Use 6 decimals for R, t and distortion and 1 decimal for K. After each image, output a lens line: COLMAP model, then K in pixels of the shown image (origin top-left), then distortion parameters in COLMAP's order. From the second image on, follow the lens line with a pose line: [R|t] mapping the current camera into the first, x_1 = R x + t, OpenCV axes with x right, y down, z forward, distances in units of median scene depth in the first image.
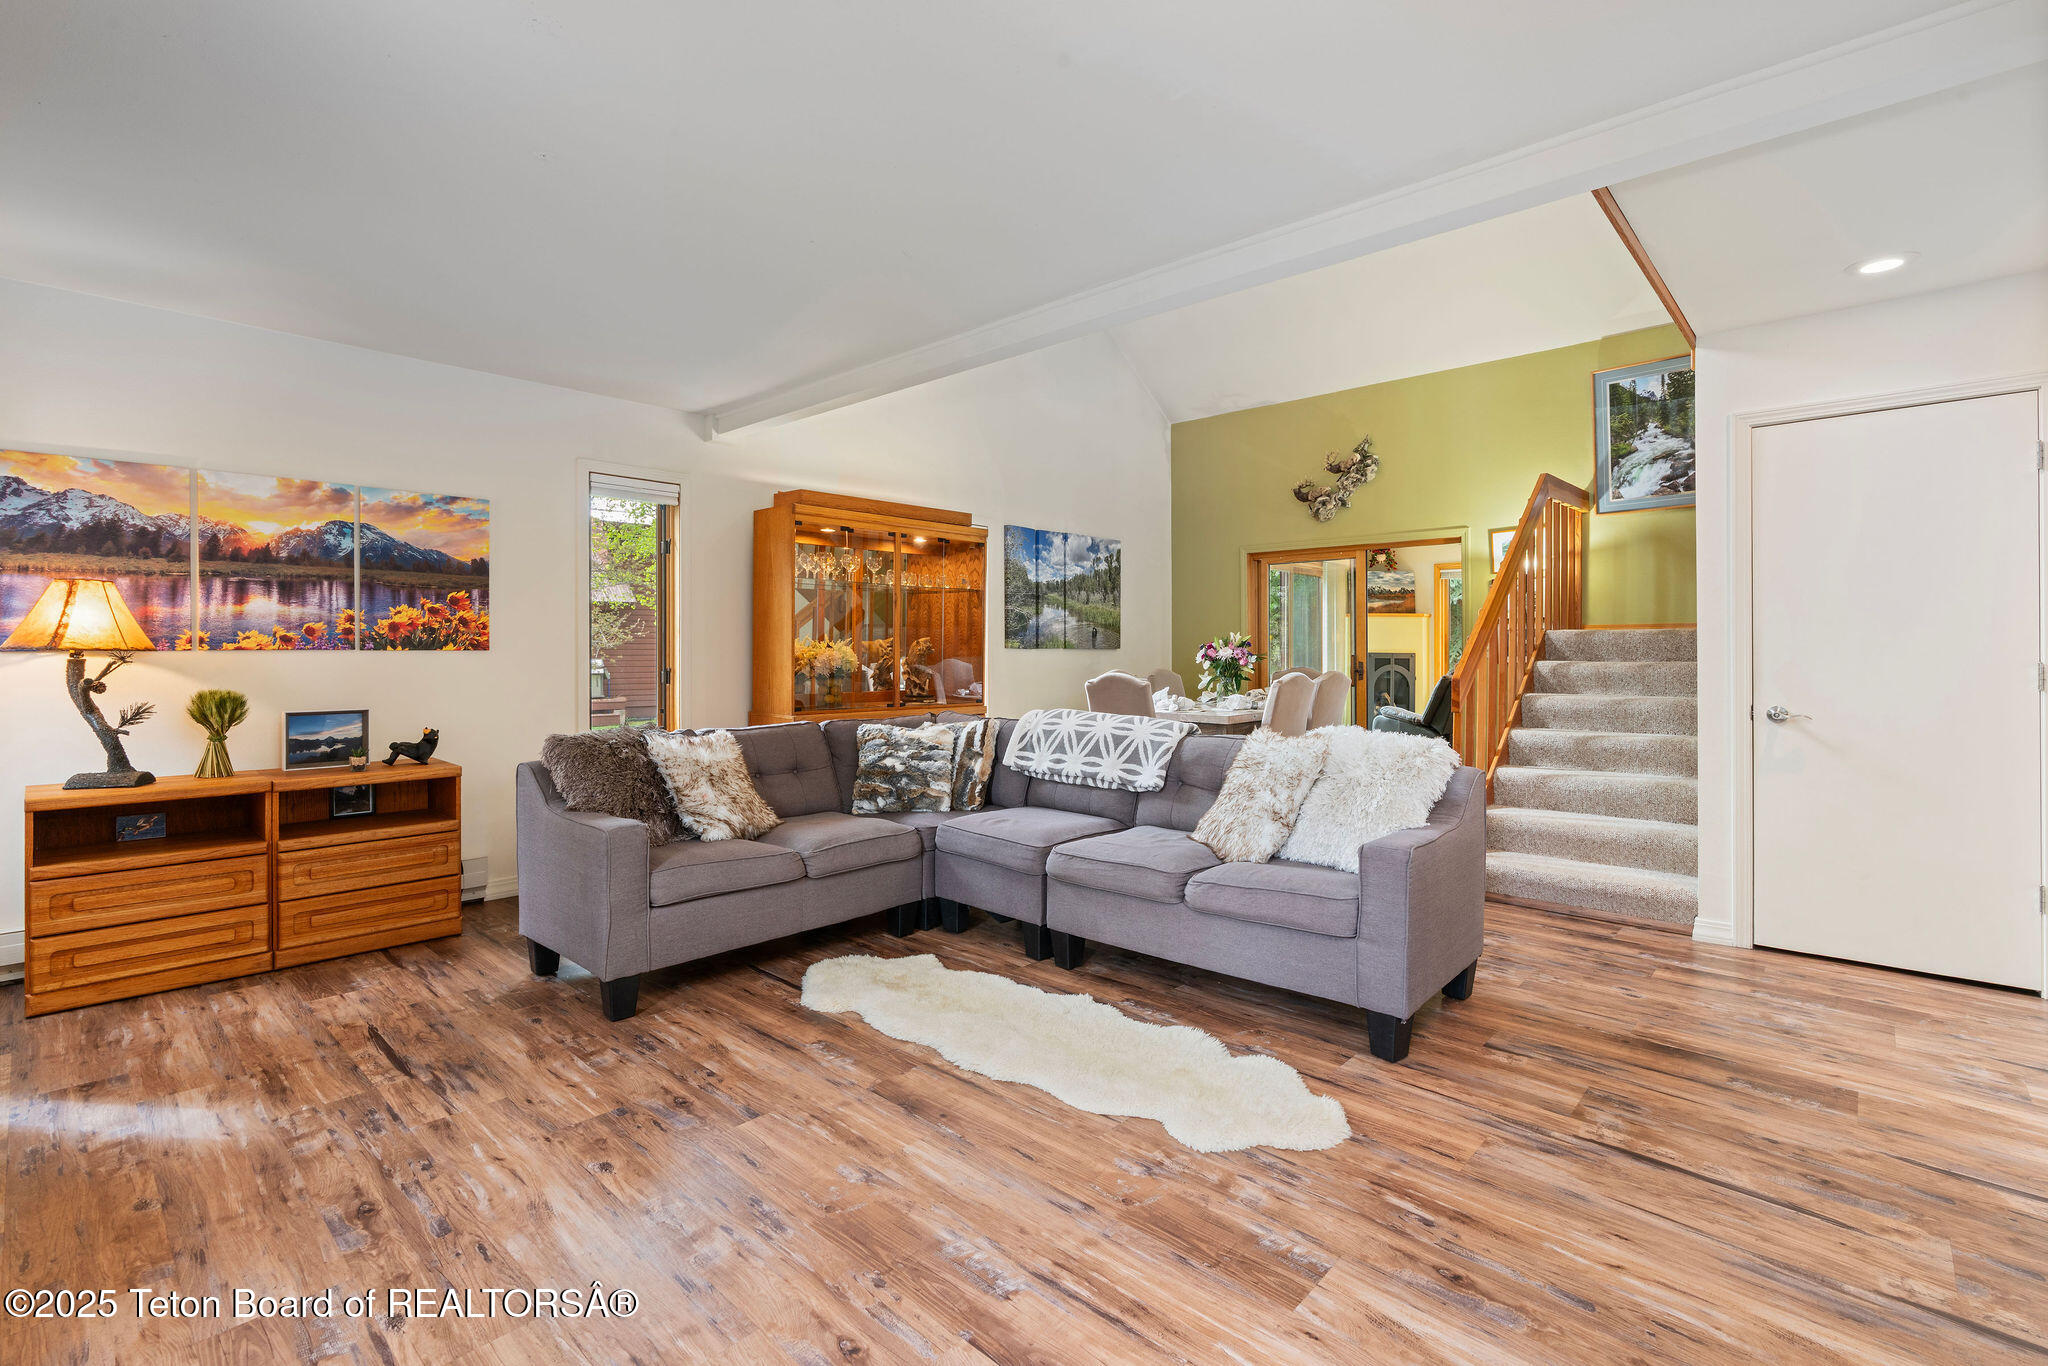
lens RADIAL K [[924.0, 0, 1021.3], [0, 924.0, 657.9], [0, 0, 1]] dist [-0.011060, 0.004912]
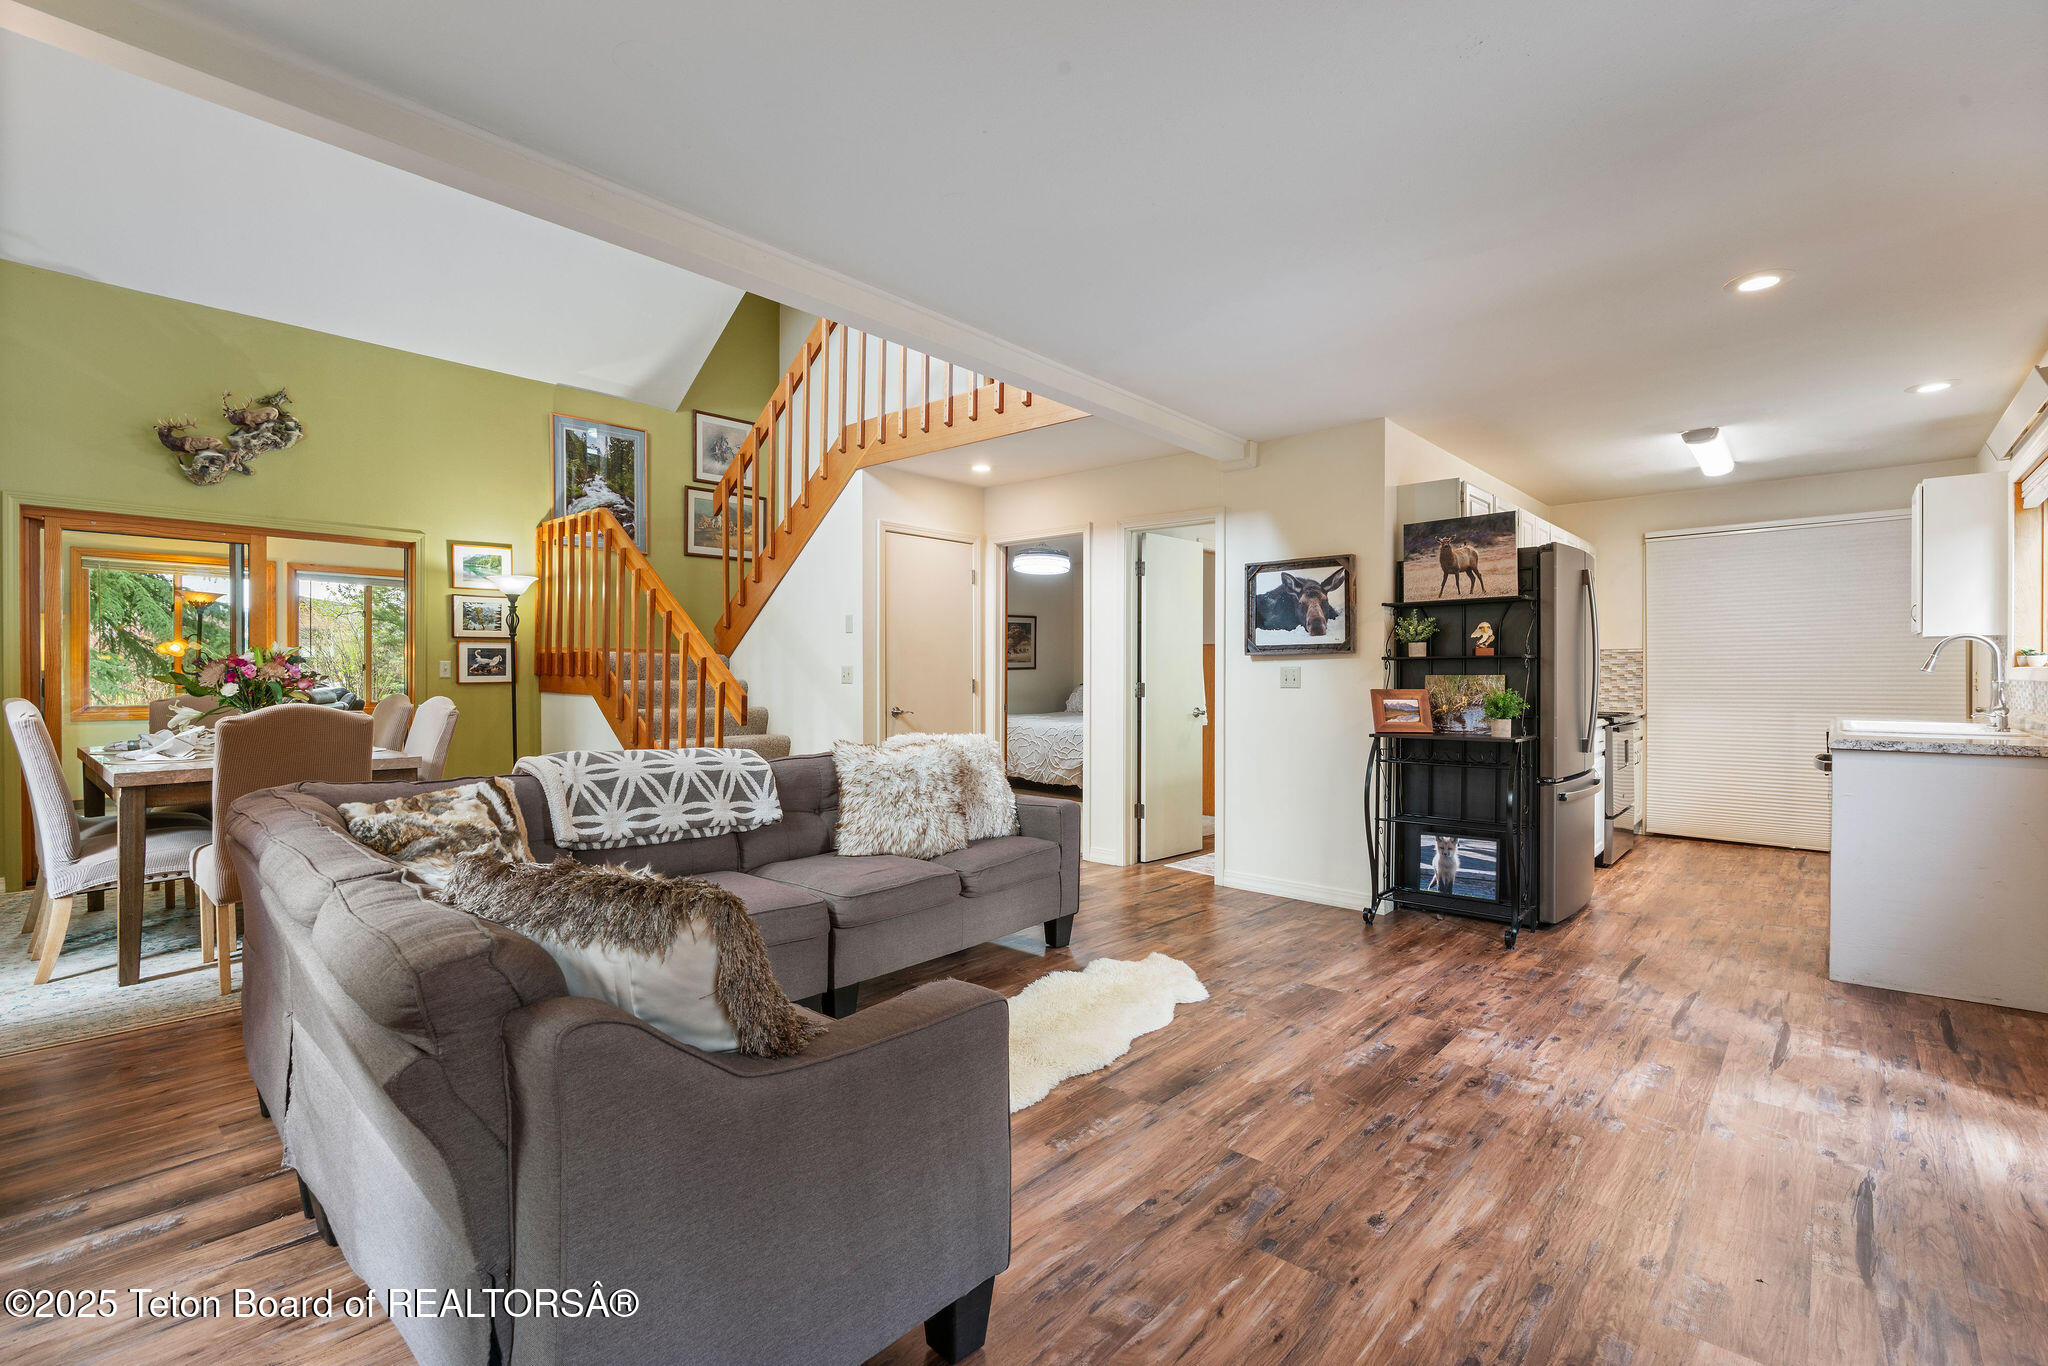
lens RADIAL K [[924.0, 0, 1024.4], [0, 924.0, 681.8], [0, 0, 1]] dist [-0.011060, 0.004912]
pose [[-0.020429, -0.007401, 0.999764, -0.816510], [0.002746, 0.999968, 0.007459, -0.003352], [-0.999788, 0.002898, -0.020408, 0.813977]]
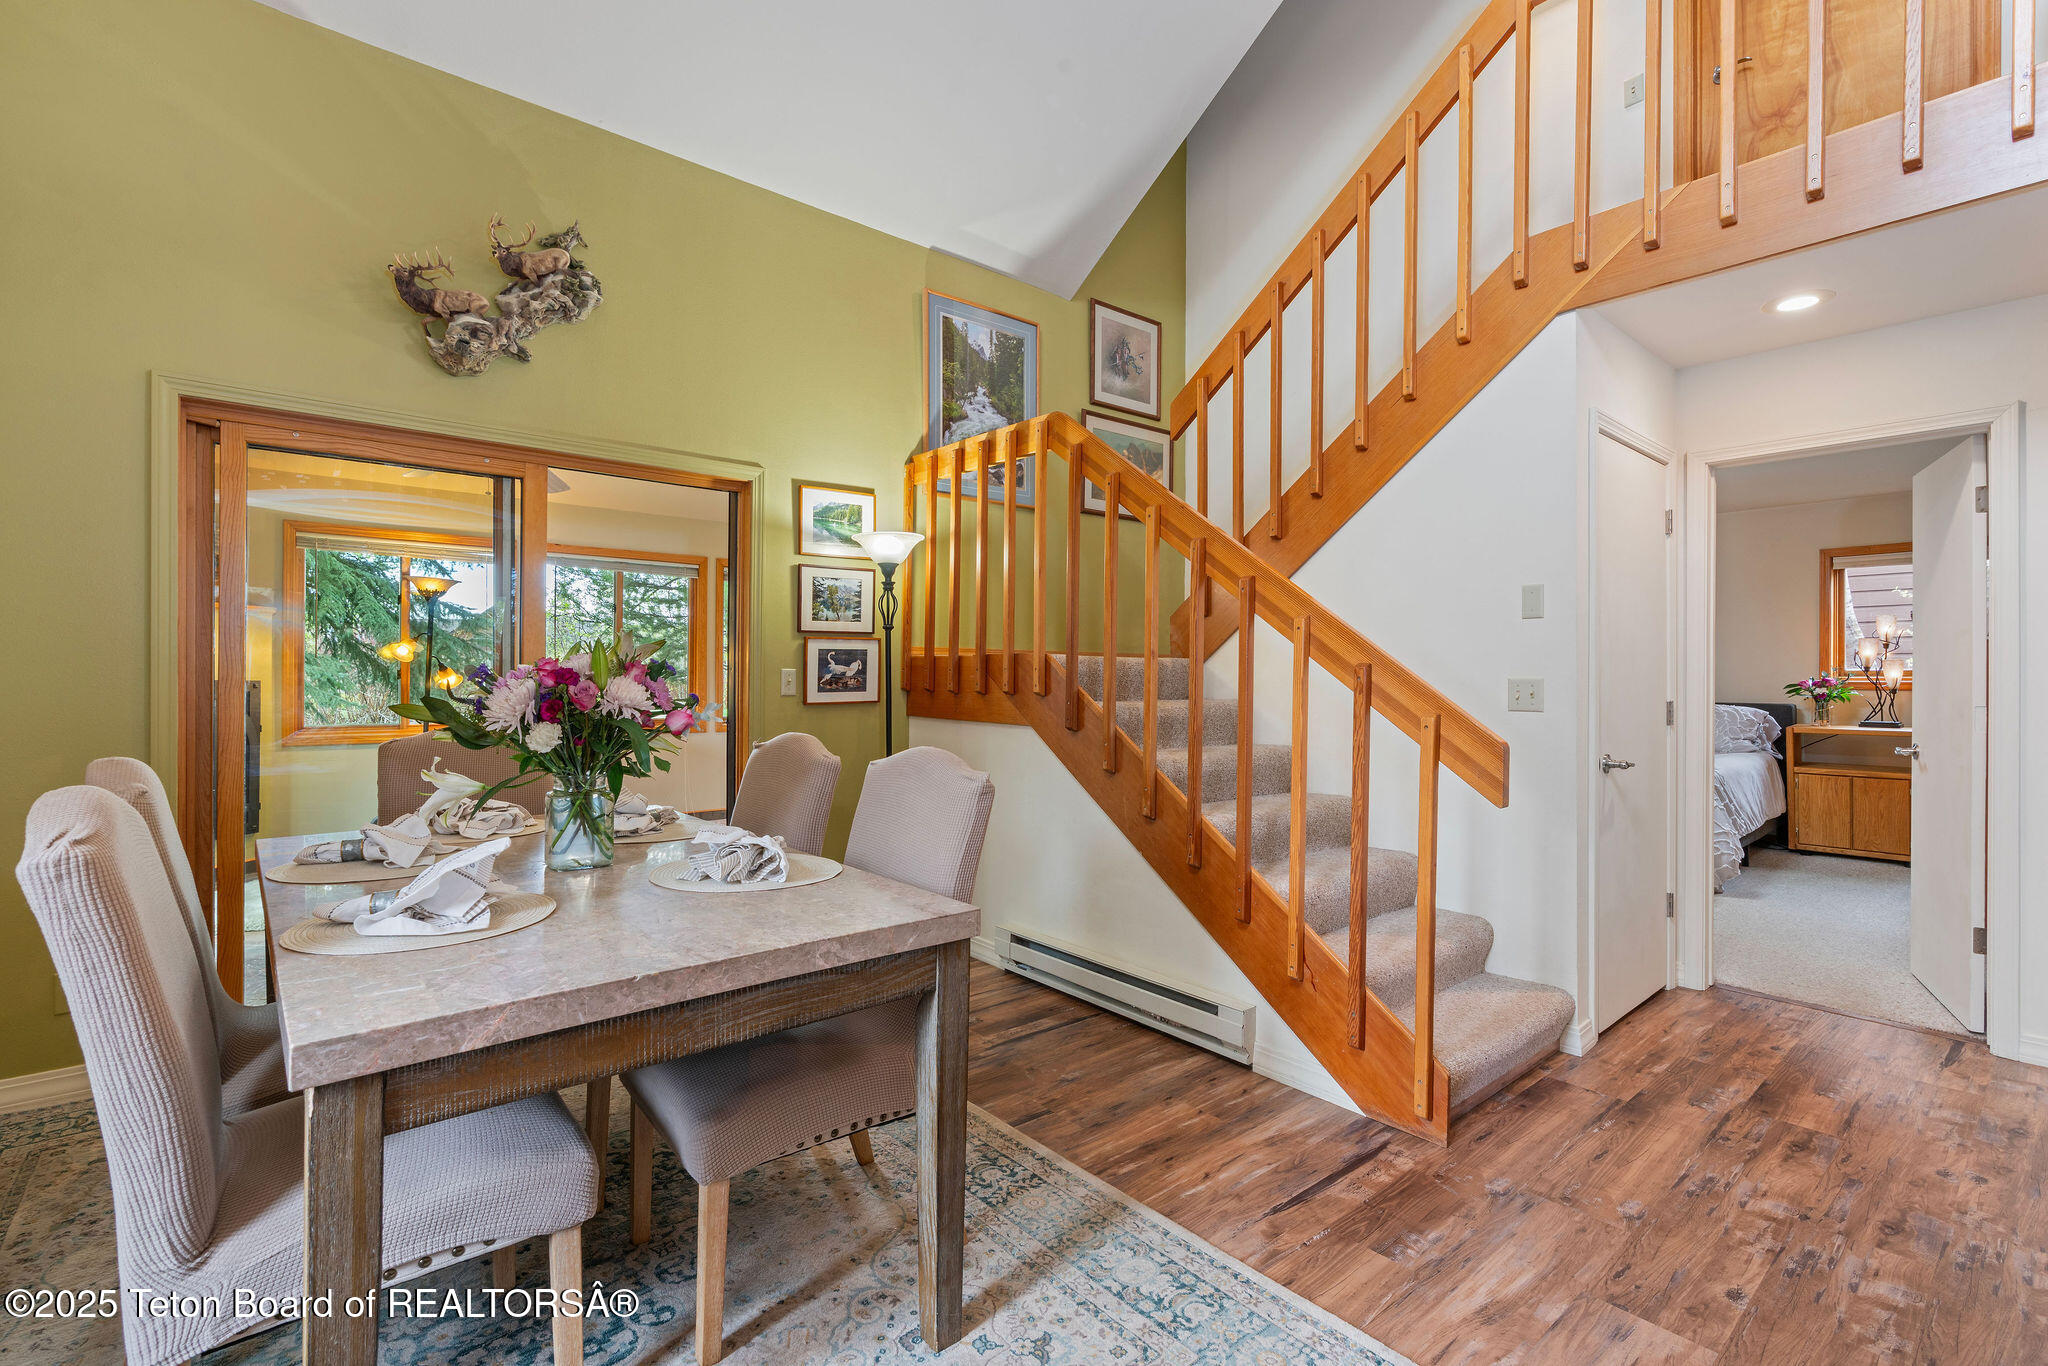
lens RADIAL K [[924.0, 0, 1019.8], [0, 924.0, 681.0], [0, 0, 1]] dist [-0.011060, 0.004912]
pose [[0.123486, -0.001332, 0.992345, -0.122211], [0.000281, 0.999999, 0.001308, -0.019840], [-0.992346, 0.000117, 0.123486, 1.459462]]
